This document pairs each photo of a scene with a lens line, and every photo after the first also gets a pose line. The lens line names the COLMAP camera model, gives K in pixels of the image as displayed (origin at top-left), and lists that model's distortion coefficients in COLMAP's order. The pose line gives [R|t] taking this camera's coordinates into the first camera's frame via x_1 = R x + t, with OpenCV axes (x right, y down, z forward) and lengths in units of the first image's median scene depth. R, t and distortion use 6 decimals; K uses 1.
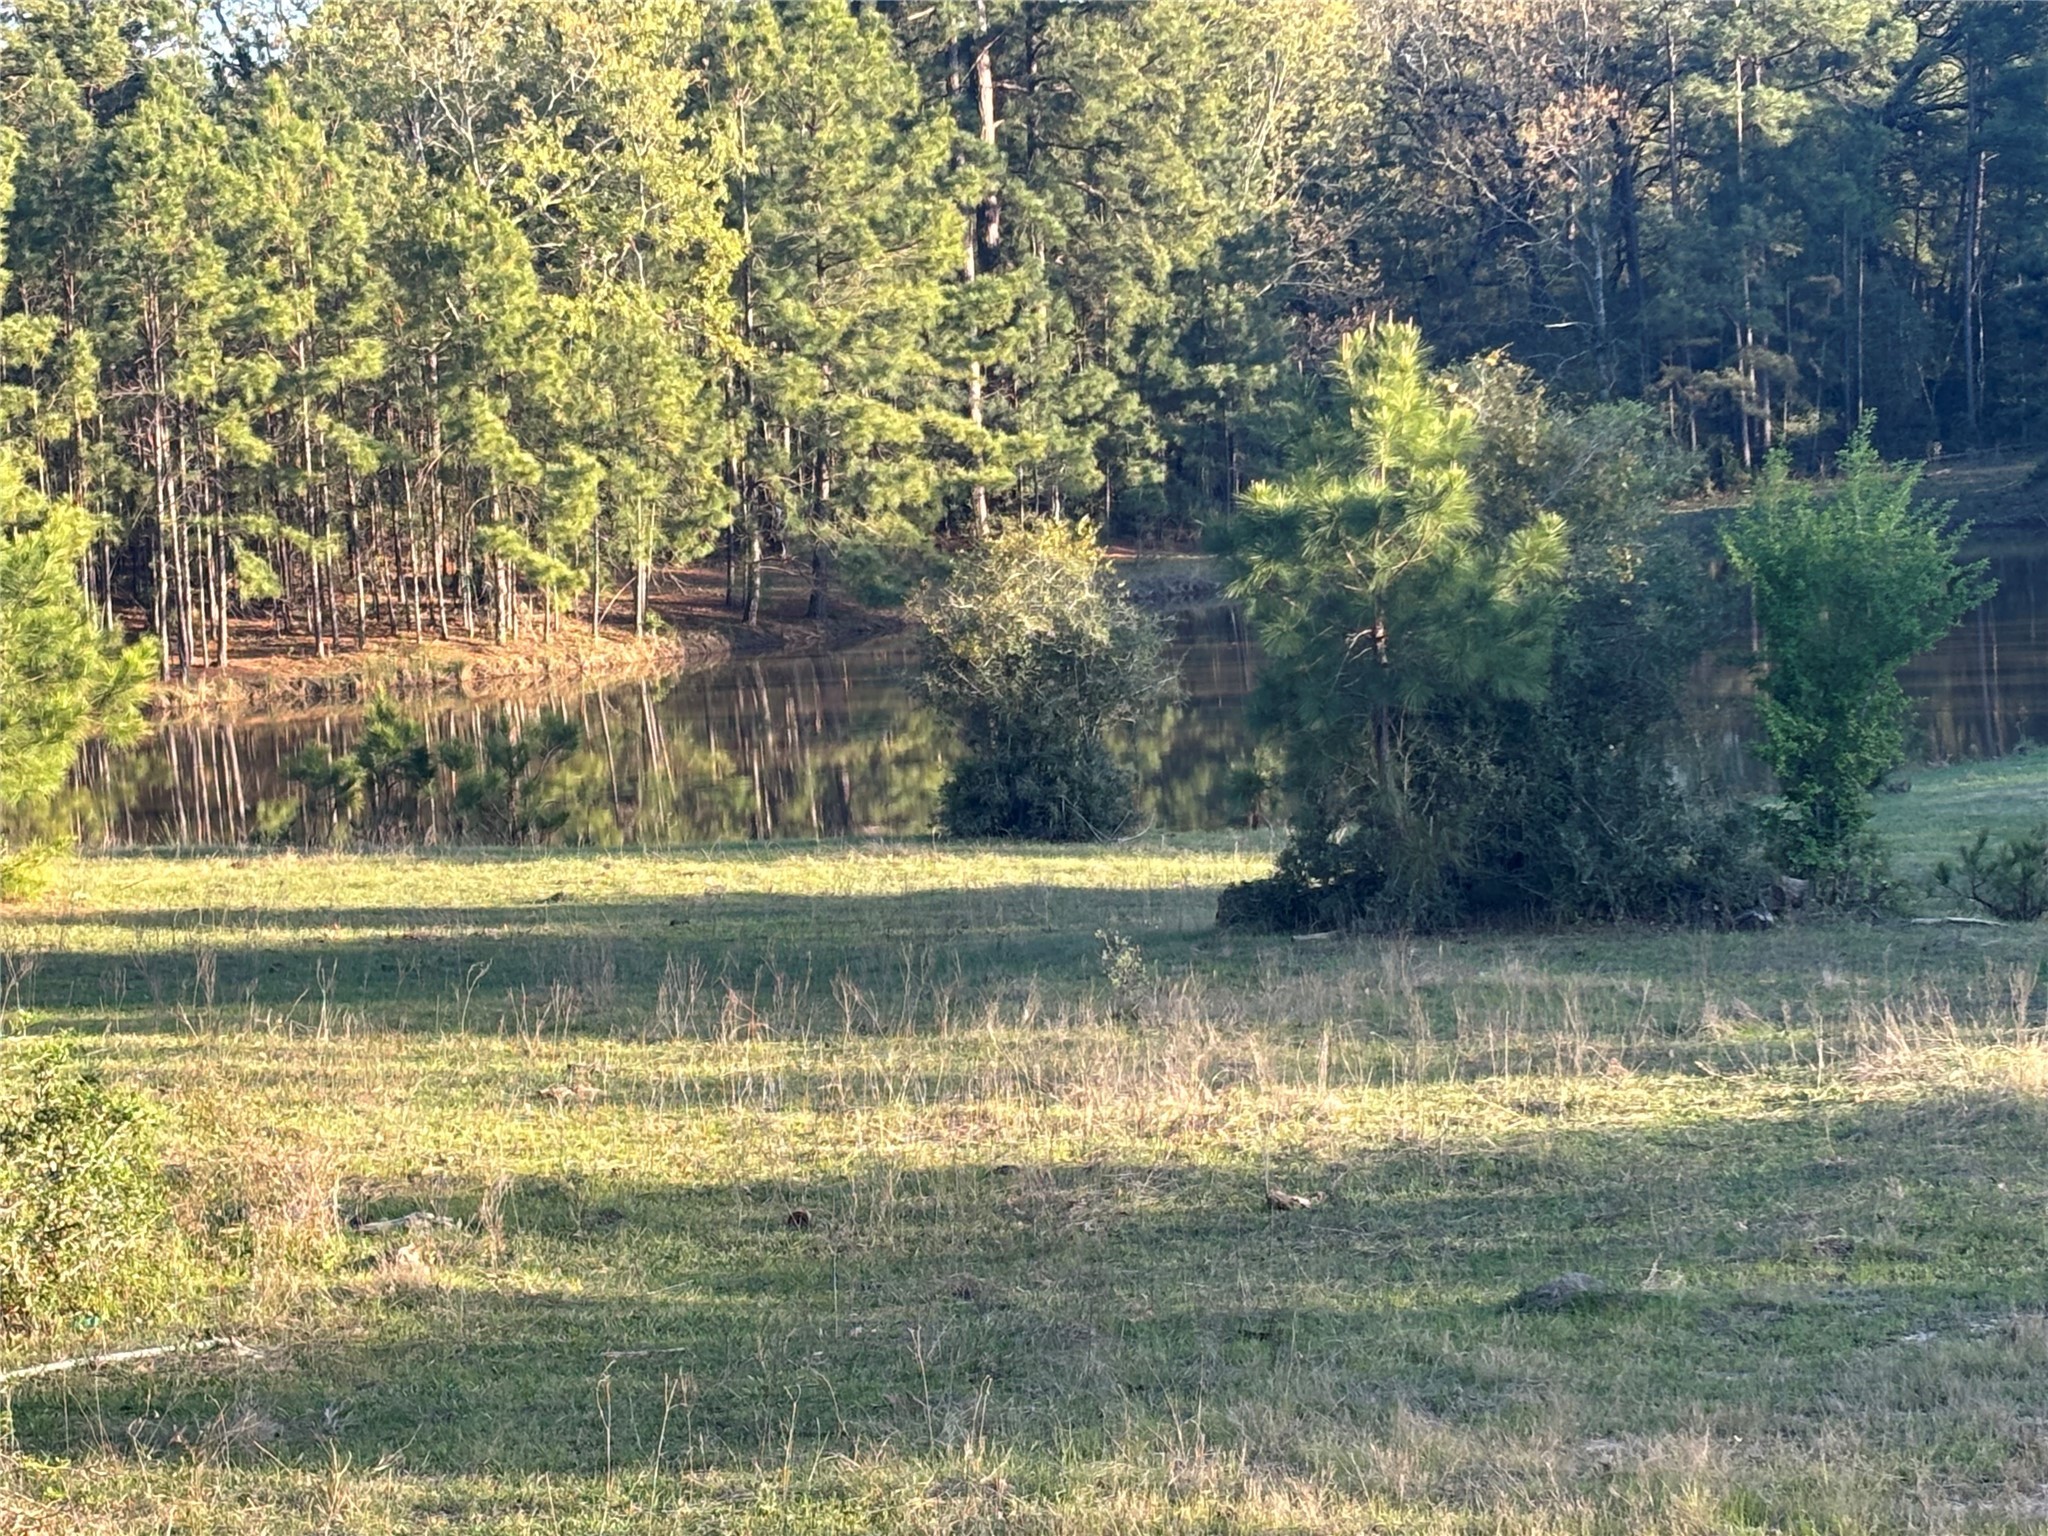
lens RADIAL K [[4920.3, 0, 1022.7], [0, 4920.3, 776.1], [0, 0, 1]] dist [0.101592, 0.000000]
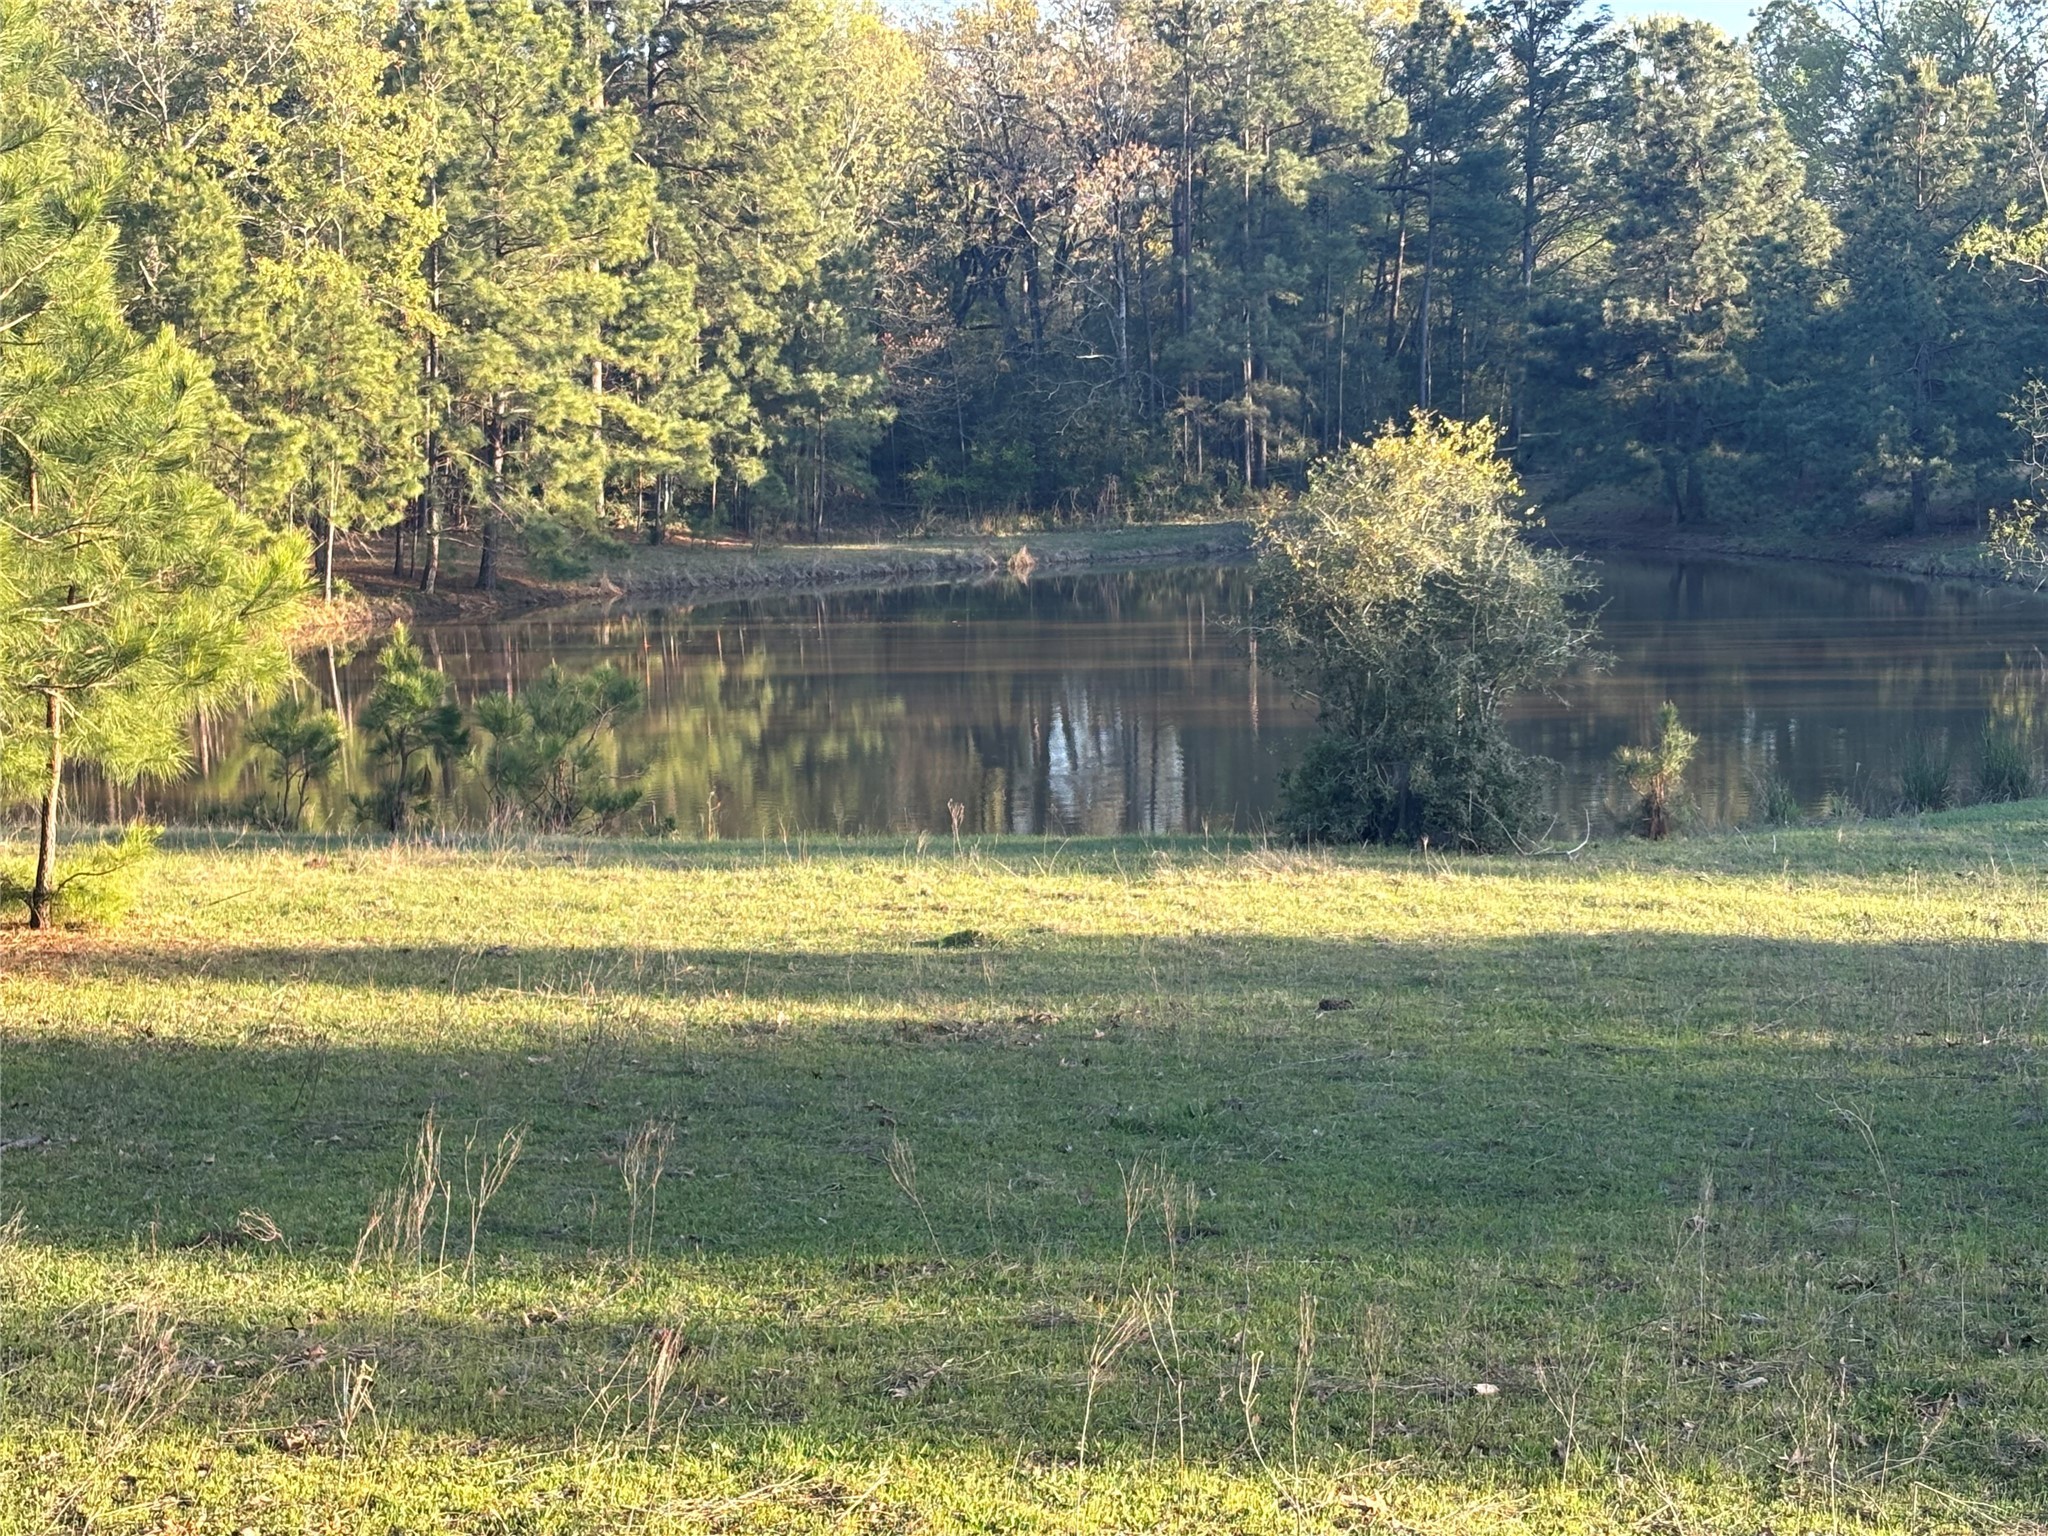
lens RADIAL K [[3656.5, 0, 1026.7], [0, 3656.5, 754.3], [0, 0, 1]] dist [0.081286, 0.000000]
pose [[0.982629, 0.022070, 0.184264, -0.074049], [-0.022616, 0.999744, 0.000861, -0.000348], [-0.184197, -0.005014, 0.982876, 0.220688]]
